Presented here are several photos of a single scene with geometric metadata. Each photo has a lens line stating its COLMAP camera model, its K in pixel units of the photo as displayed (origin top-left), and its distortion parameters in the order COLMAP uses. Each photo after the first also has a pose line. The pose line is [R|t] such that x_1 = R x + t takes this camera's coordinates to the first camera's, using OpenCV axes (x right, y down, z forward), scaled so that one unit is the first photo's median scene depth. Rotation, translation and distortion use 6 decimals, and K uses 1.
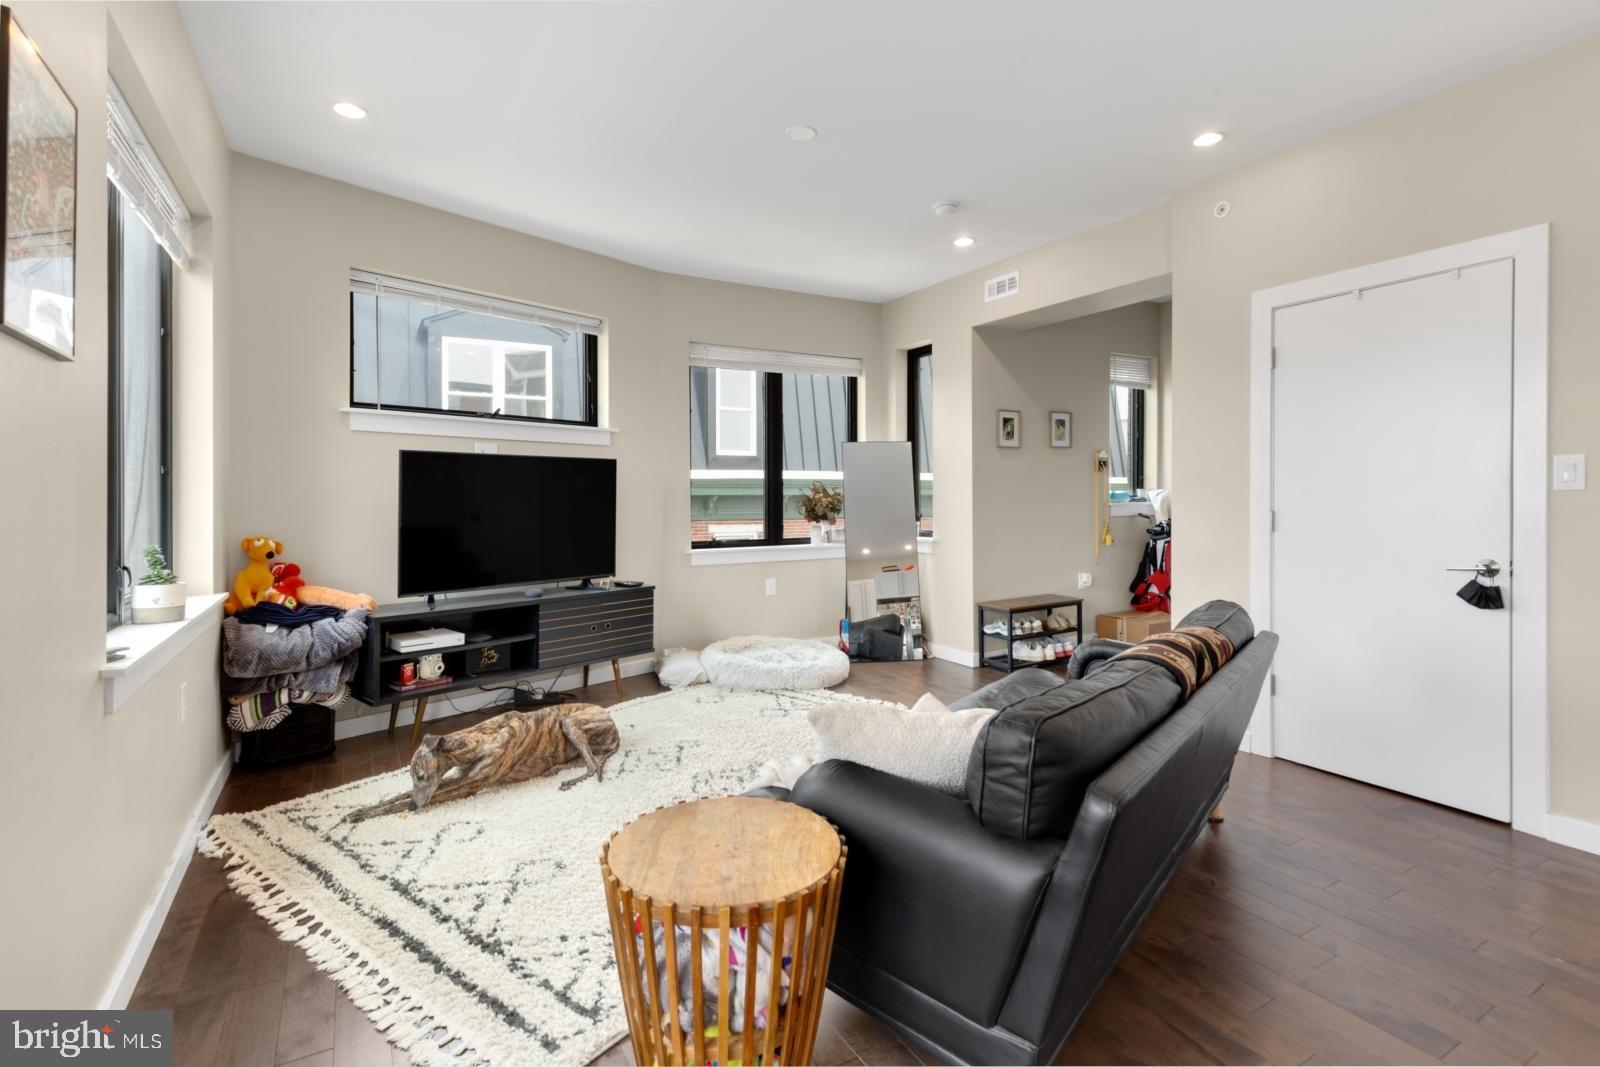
lens RADIAL K [[753.4, 0, 786.2], [0, 753.4, 504.8], [0, 0, 1]] dist [0.002636, 0.000086]
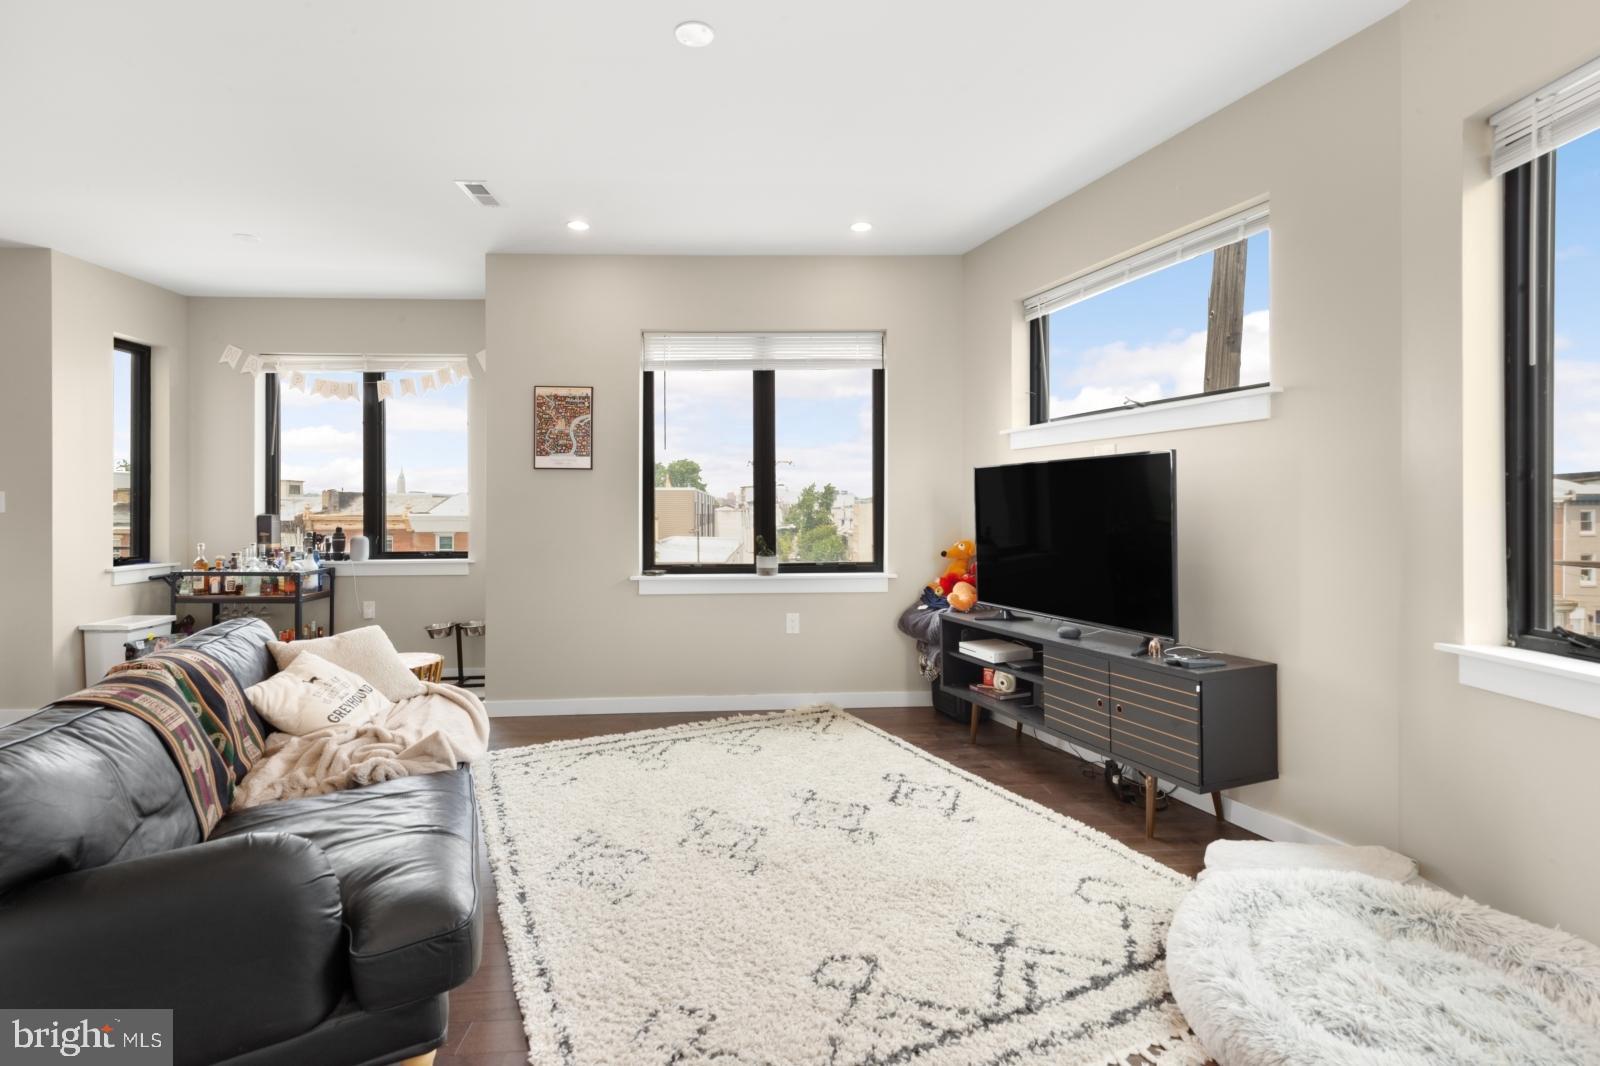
lens RADIAL K [[729.7, 0, 777.9], [0, 729.7, 515.9], [0, 0, 1]] dist [0.002064, -0.000083]
pose [[-0.438589, 0.008676, -0.898646, 0.489144], [-0.002340, 0.999939, 0.010795, -0.011464], [0.898685, 0.006837, -0.438542, 1.060758]]
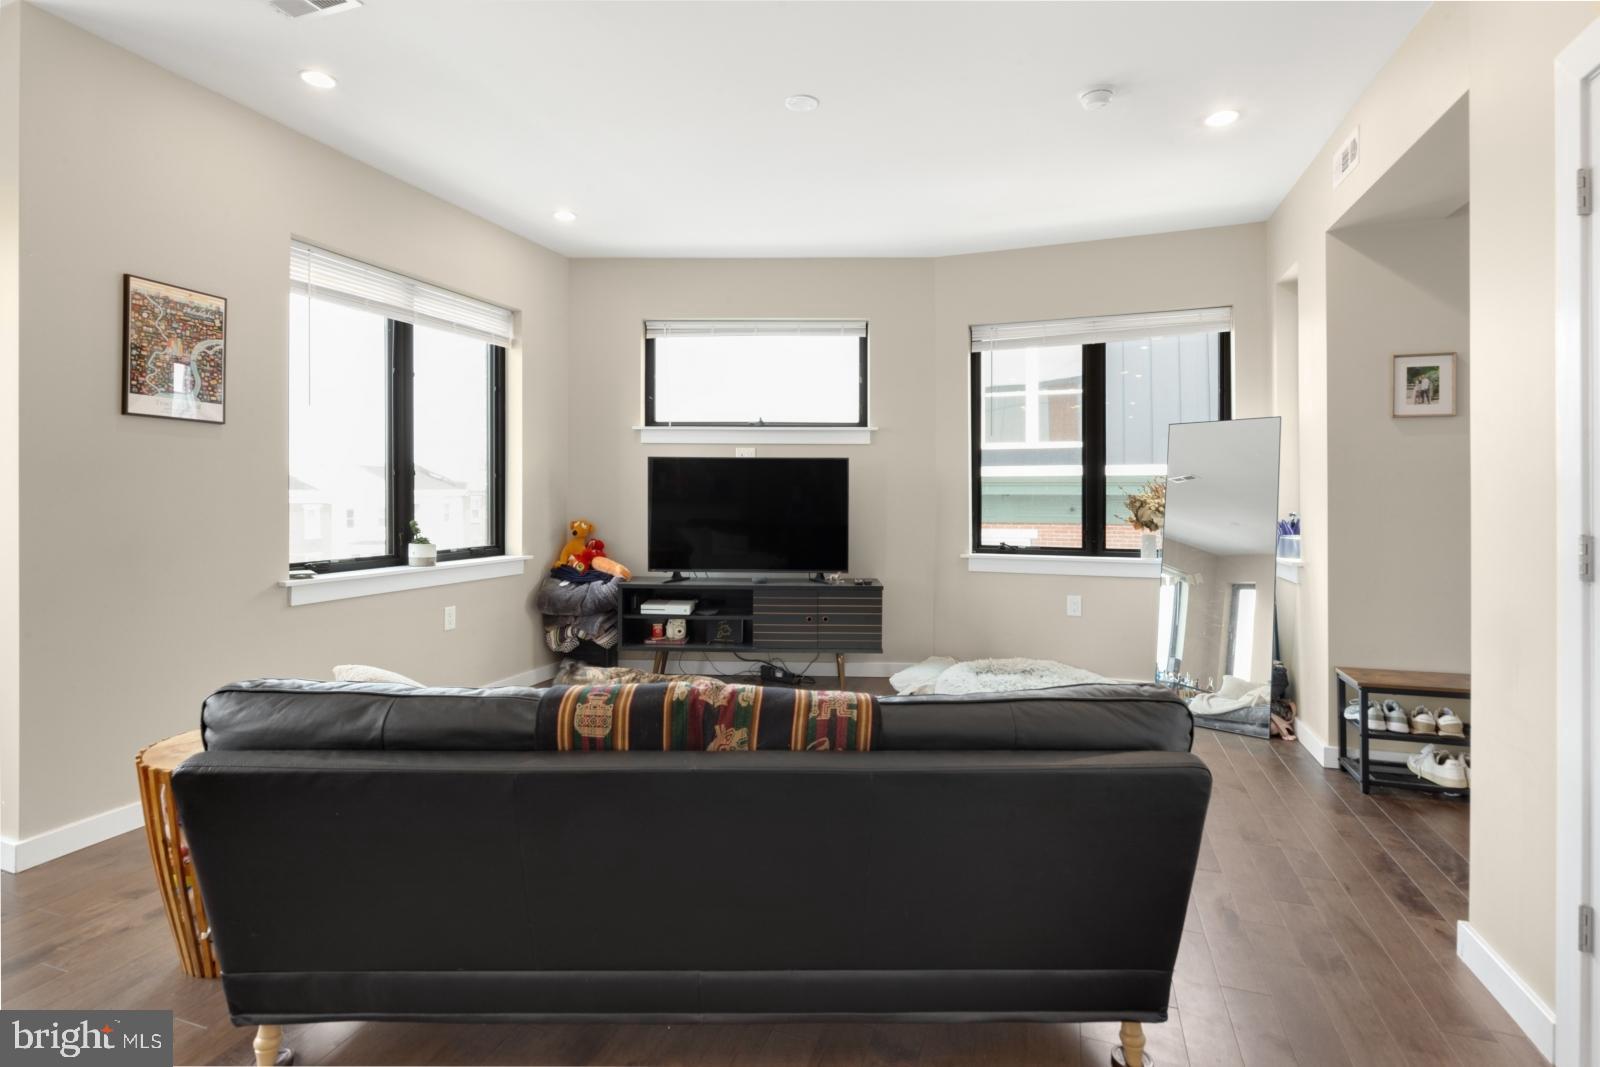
lens RADIAL K [[757.8, 0, 774.7], [0, 757.8, 501.4], [0, 0, 1]] dist [0.018434, -0.001281]
pose [[0.647628, 0.012863, -0.761848, 0.548712], [-0.015488, 0.999873, 0.003716, -0.004696], [0.761799, 0.009393, 0.647745, 0.283625]]
